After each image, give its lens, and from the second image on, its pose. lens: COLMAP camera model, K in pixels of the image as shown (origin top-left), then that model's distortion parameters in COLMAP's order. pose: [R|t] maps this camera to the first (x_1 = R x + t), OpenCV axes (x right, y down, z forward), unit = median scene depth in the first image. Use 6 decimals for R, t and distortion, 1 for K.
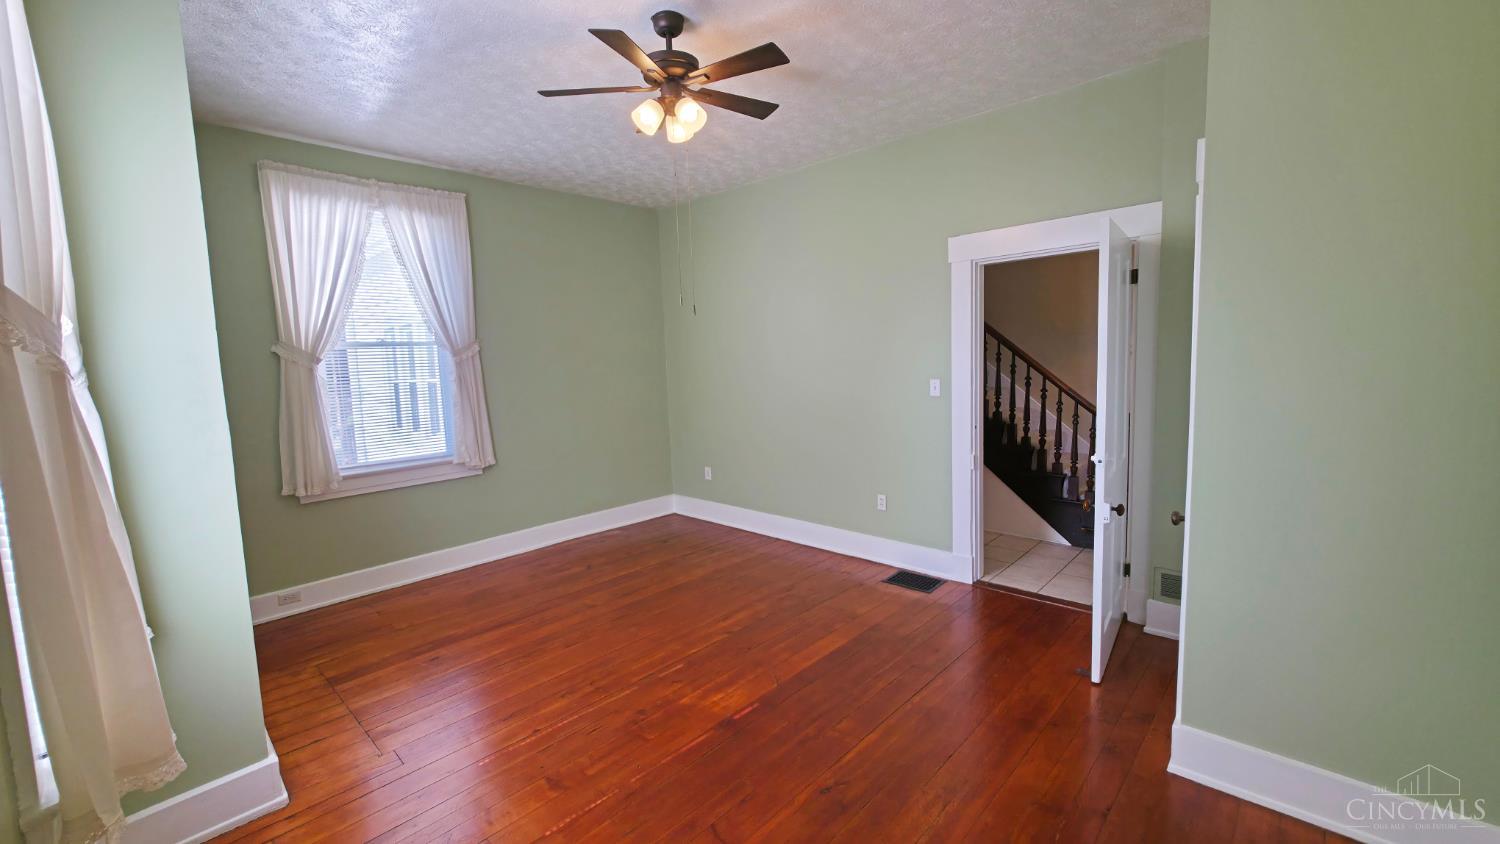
lens RADIAL K [[596.3, 0, 743.8], [0, 596.3, 411.9], [0, 0, 1]] dist [-0.000672, 0.000089]
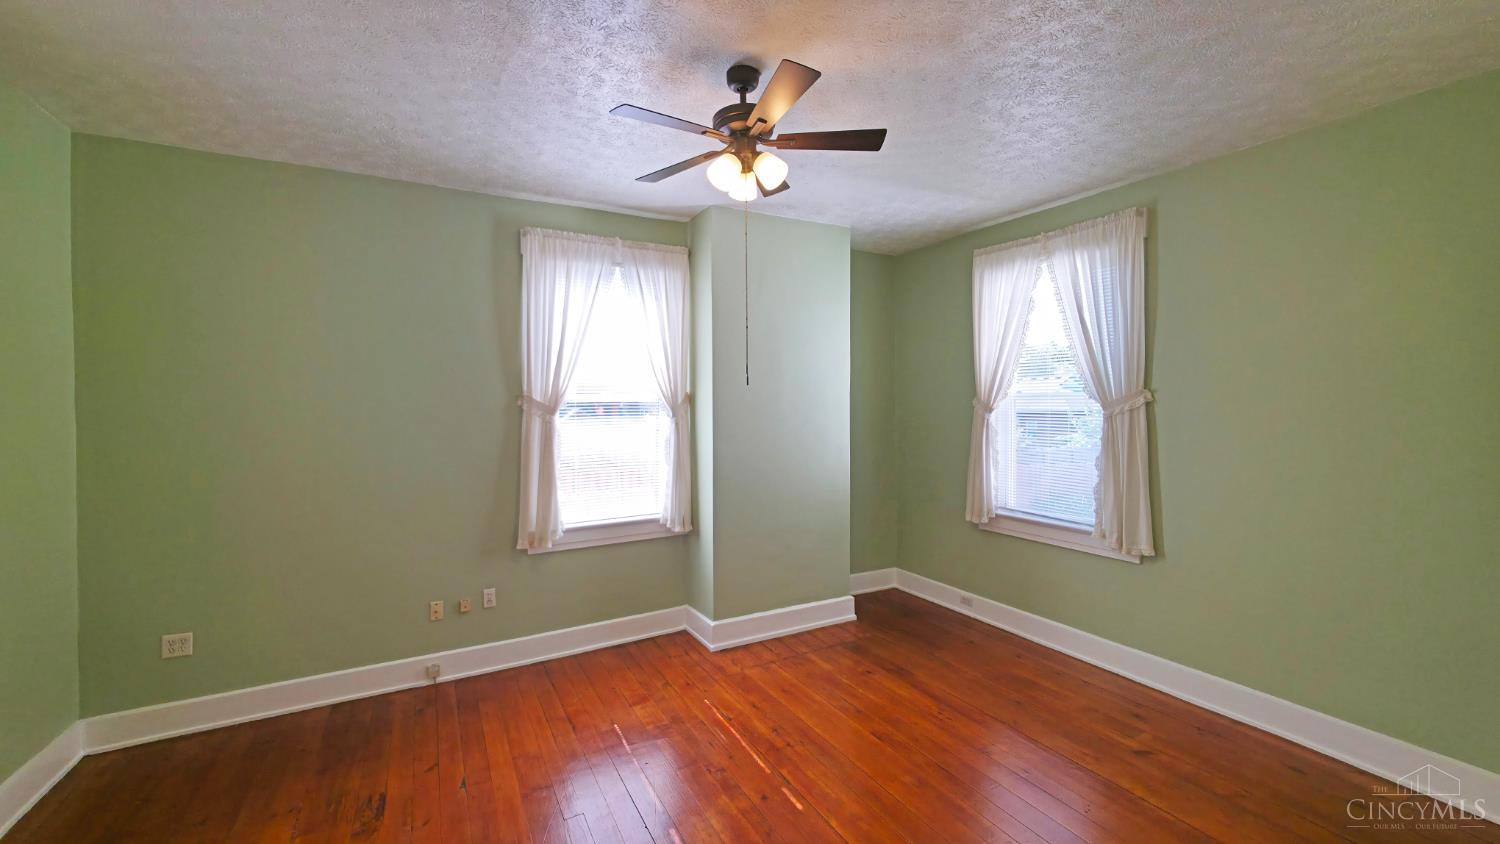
lens RADIAL K [[596.3, 0, 743.8], [0, 596.3, 411.9], [0, 0, 1]] dist [-0.000672, 0.000089]
pose [[-0.302215, 0.049859, -0.951935, 0.516004], [-0.076396, 0.994152, 0.076324, -0.129865], [0.950173, 0.095790, -0.296639, 0.865291]]
